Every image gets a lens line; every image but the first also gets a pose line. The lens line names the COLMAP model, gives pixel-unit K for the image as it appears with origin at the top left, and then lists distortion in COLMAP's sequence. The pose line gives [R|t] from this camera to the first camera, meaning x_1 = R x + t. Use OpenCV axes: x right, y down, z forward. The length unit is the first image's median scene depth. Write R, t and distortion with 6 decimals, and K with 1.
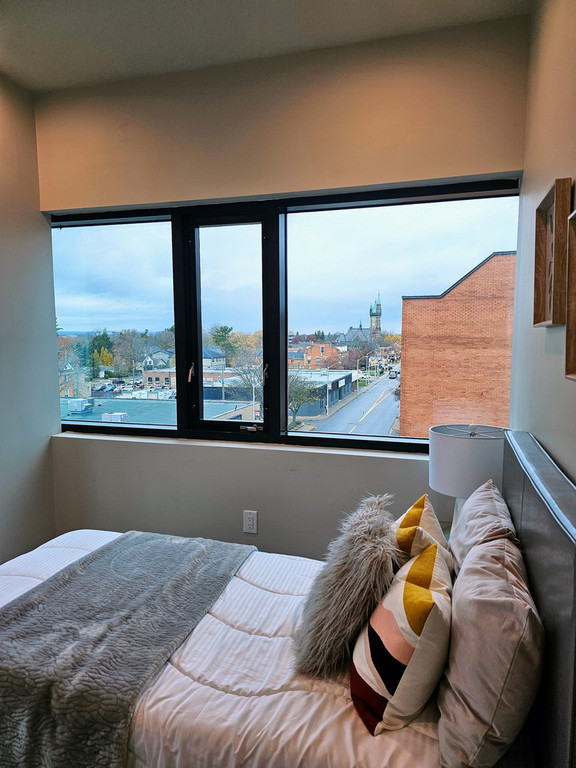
lens RADIAL K [[518.0, 0, 291.5], [0, 518.0, 394.6], [0, 0, 1]] dist [0.031165, -0.013665]
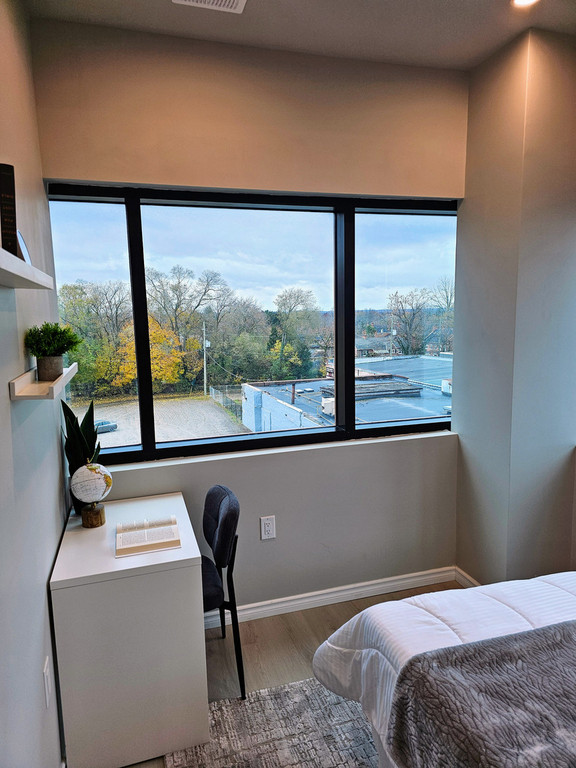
lens RADIAL K [[518.0, 0, 281.6], [0, 518.0, 387.5], [0, 0, 1]] dist [0.031165, -0.013665]
pose [[0.545231, 0.100984, -0.832181, -0.024165], [-0.070048, 0.994734, 0.074815, -0.088372], [0.835354, 0.017501, 0.549434, 0.207395]]
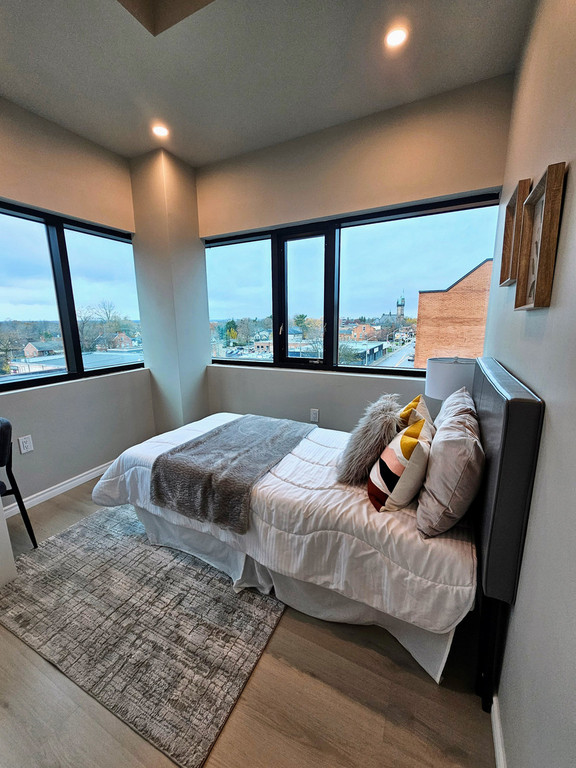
lens RADIAL K [[315.3, 0, 281.0], [0, 315.3, 384.9], [0, 0, 1]] dist [0.001574, 0.000584]
pose [[0.981207, 0.023956, -0.191467, 0.016580], [-0.006645, 0.995870, 0.090548, 0.088452], [0.192845, -0.087574, 0.977313, -0.072632]]
